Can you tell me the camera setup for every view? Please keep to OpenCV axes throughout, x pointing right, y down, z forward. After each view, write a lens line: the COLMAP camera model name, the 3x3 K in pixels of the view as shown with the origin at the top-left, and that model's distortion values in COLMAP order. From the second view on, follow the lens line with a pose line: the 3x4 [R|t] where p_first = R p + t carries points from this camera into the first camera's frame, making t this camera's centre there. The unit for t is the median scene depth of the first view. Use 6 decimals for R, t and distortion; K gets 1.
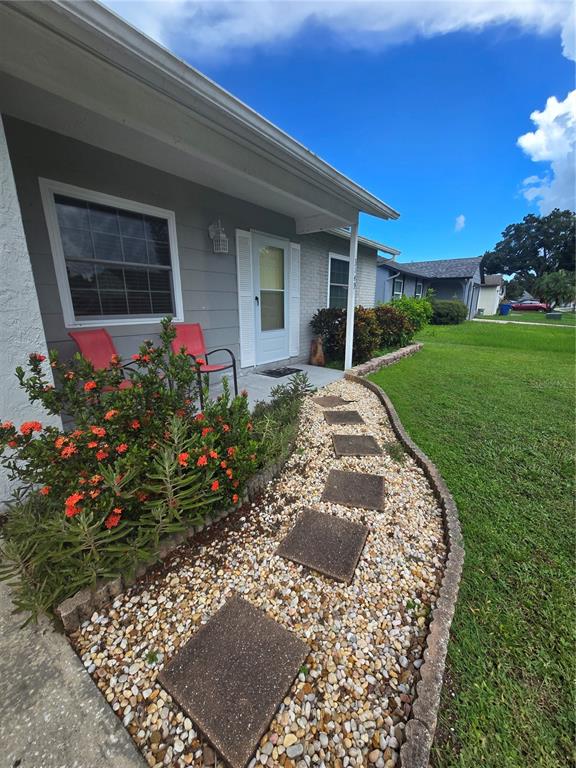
lens RADIAL K [[314.3, 0, 286.6], [0, 314.3, 385.9], [0, 0, 1]] dist [-0.001946, 0.002448]
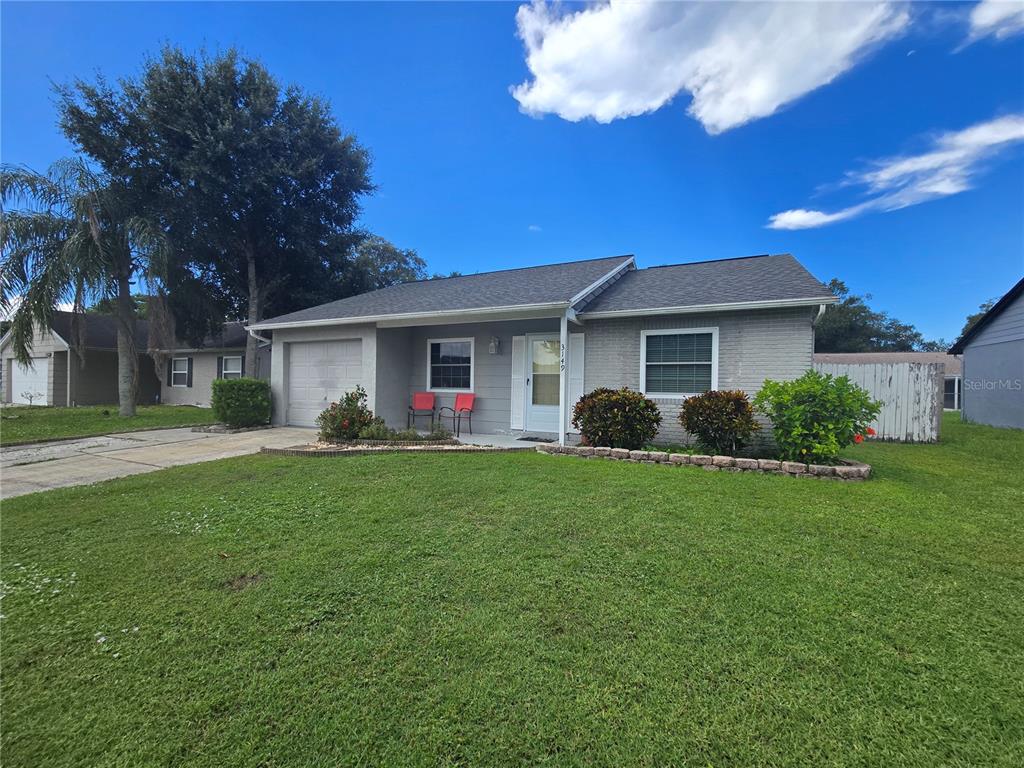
lens RADIAL K [[419.1, 0, 520.8], [0, 419.1, 383.9], [0, 0, 1]] dist [-0.001946, 0.002448]
pose [[0.185600, -0.000733, -0.982625, 1.638316], [-0.265764, 0.962693, -0.050916, -0.162322], [0.946003, 0.270596, 0.178481, 0.650822]]
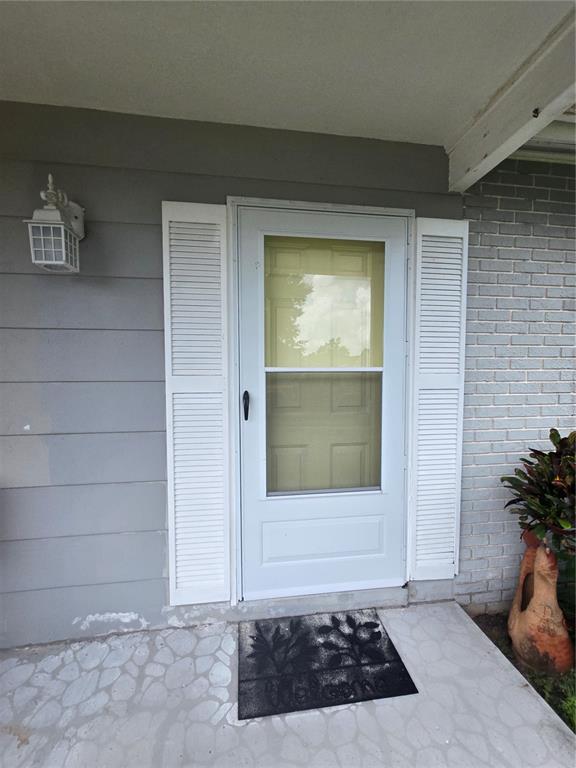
lens RADIAL K [[314.3, 0, 289.2], [0, 314.3, 387.5], [0, 0, 1]] dist [-0.001946, 0.002448]
pose [[0.699486, 0.037795, -0.713647, 0.162849], [-0.180459, 0.975580, -0.125211, -0.254147], [0.691487, 0.216367, 0.689225, 0.800273]]
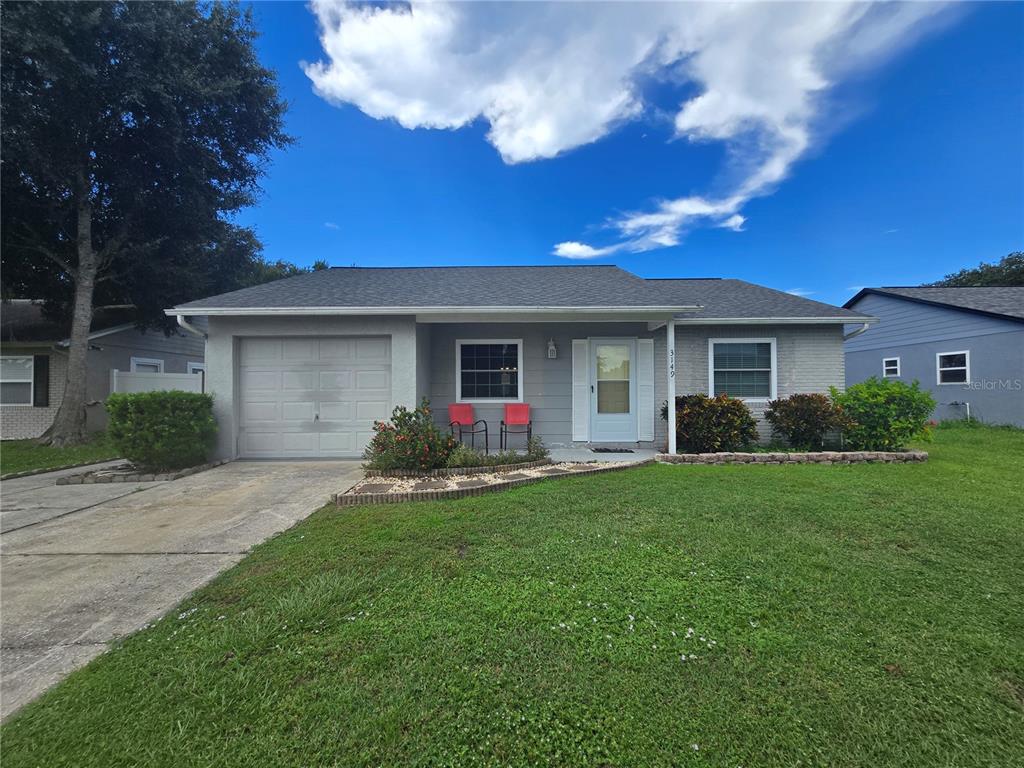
lens RADIAL K [[419.1, 0, 511.1], [0, 419.1, 387.1], [0, 0, 1]] dist [-0.001946, 0.002448]
pose [[0.589666, -0.015262, -0.807503, 1.046028], [-0.201932, 0.965281, -0.165701, 0.060171], [0.781996, 0.260769, 0.566111, -0.188761]]
